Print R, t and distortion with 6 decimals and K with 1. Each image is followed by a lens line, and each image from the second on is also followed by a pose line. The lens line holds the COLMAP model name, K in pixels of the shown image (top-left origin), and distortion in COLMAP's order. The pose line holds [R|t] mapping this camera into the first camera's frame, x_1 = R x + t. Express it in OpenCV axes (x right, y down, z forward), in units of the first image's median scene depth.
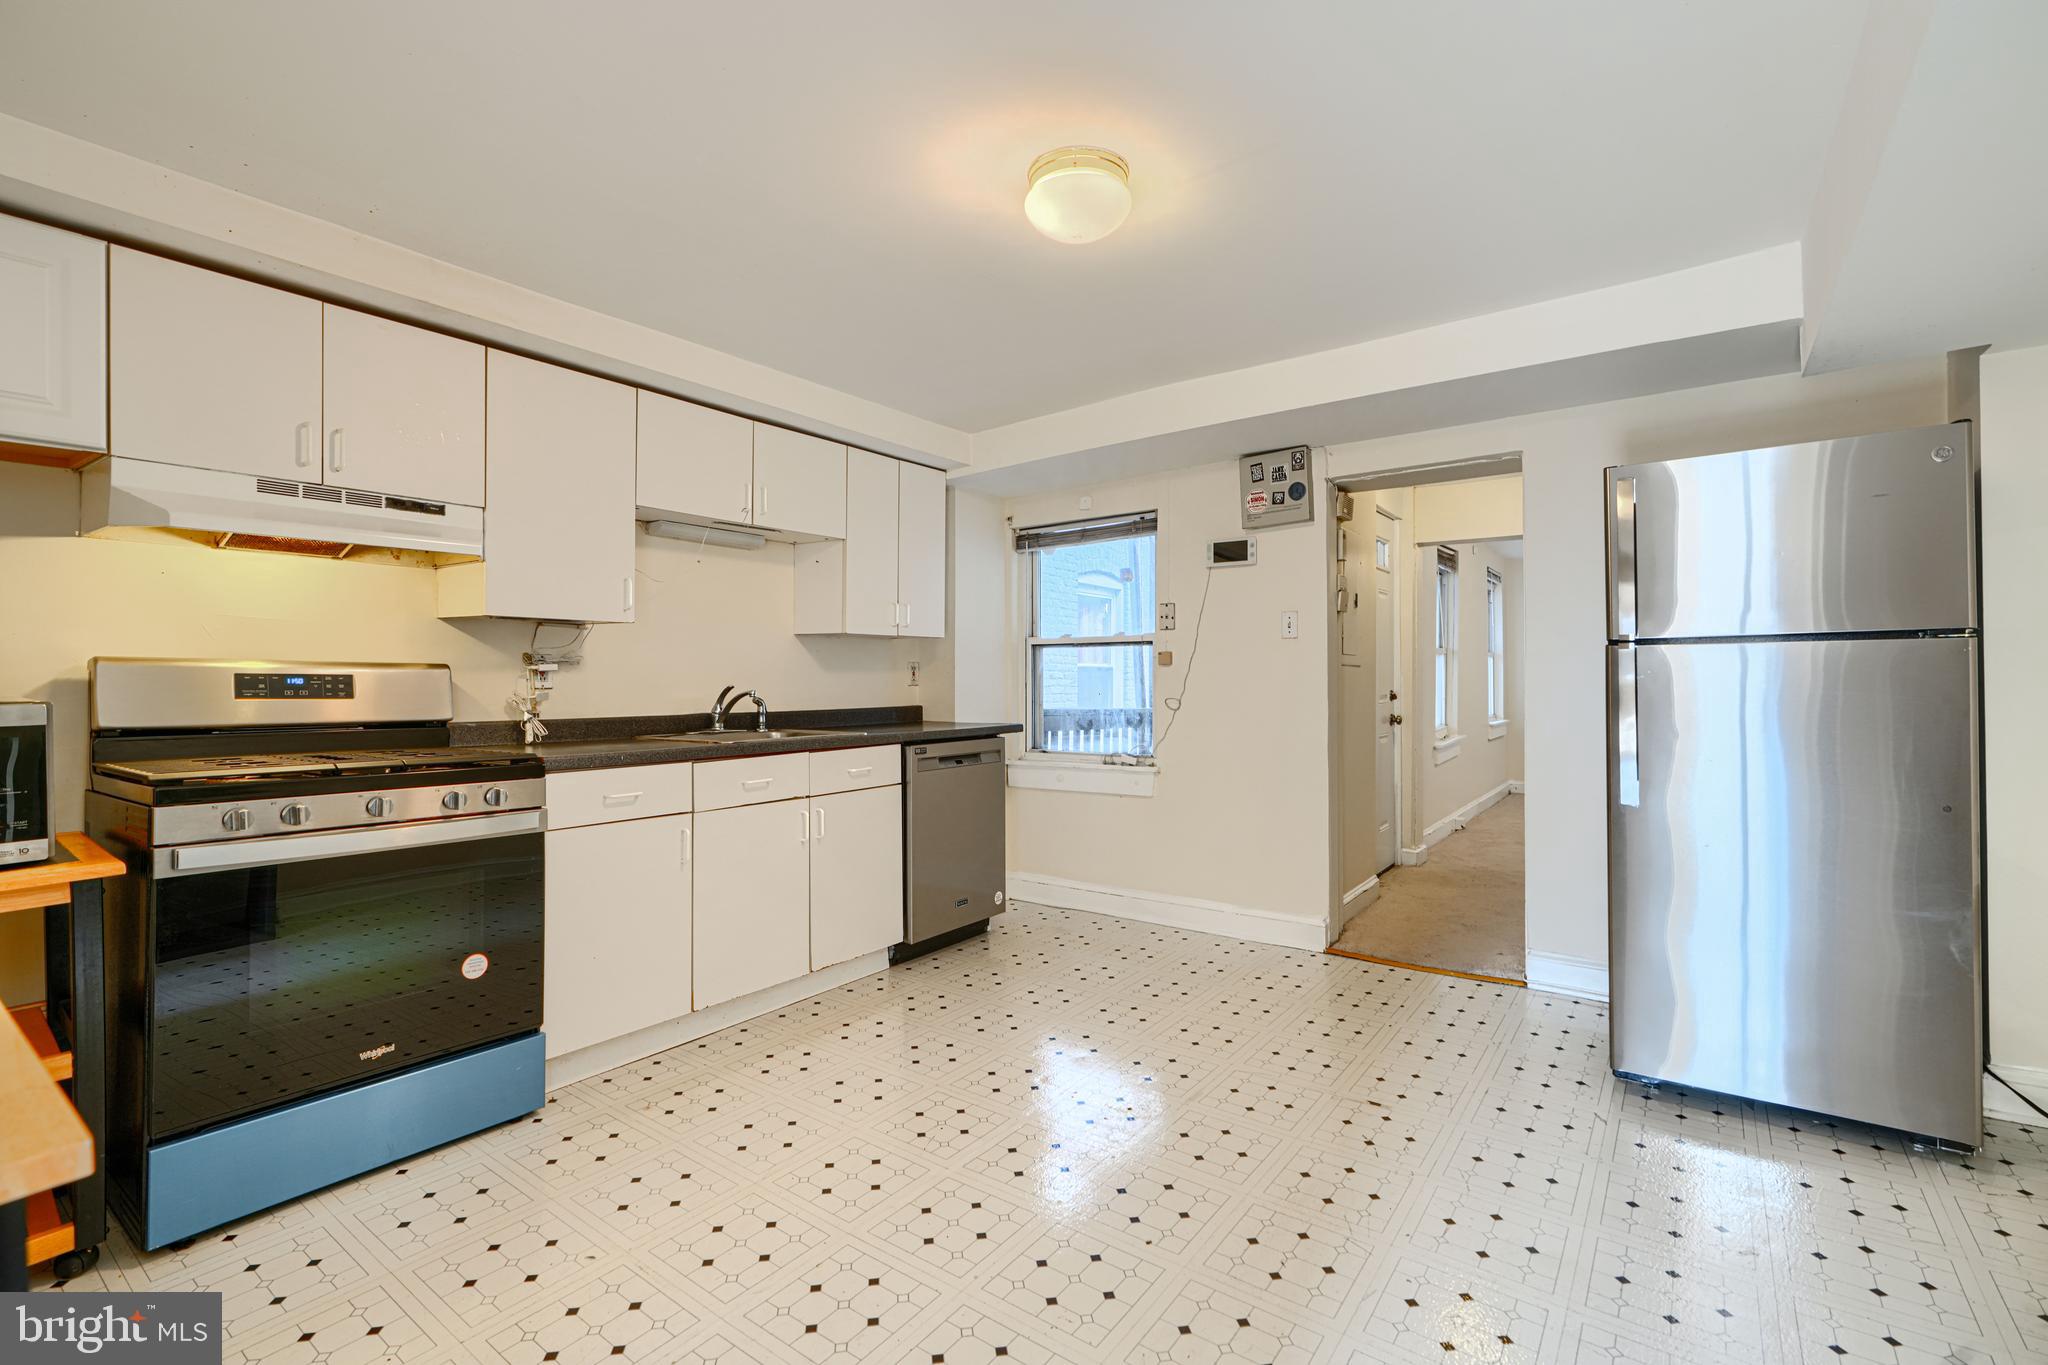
lens RADIAL K [[900.0, 0, 997.2], [0, 900.0, 681.1], [0, 0, 1]] dist [0.001156, 0.000258]
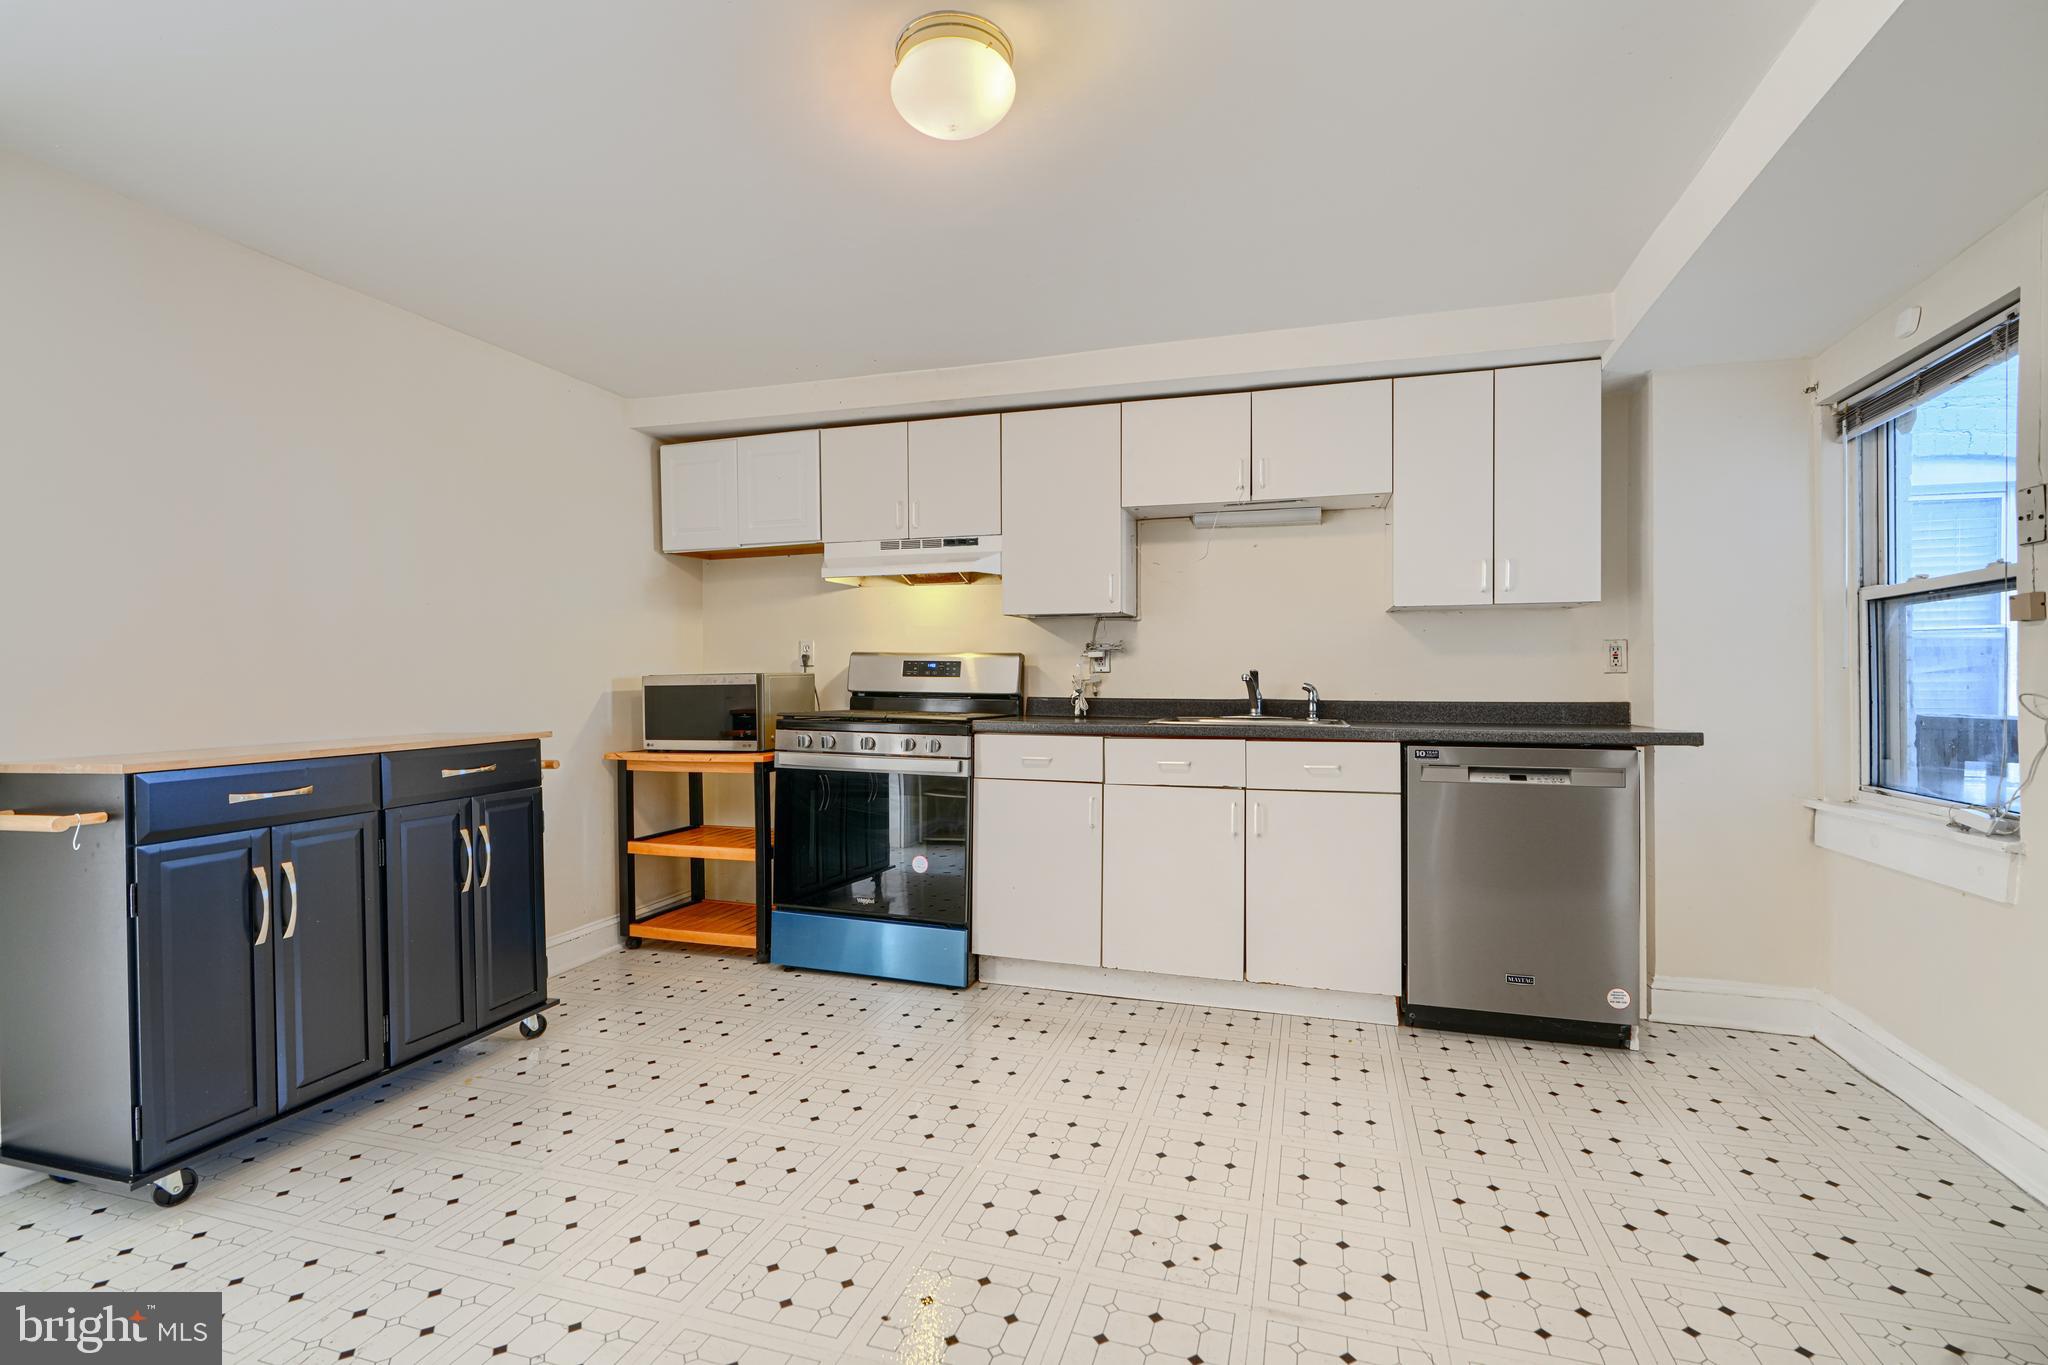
lens RADIAL K [[899.8, 0, 1047.8], [0, 899.8, 681.6], [0, 0, 1]] dist [-0.010841, 0.000154]
pose [[0.352031, 0.002212, -0.935986, 0.616876], [-0.006470, 0.999979, -0.000070, 0.022093], [0.935966, 0.006081, 0.352038, 0.525031]]
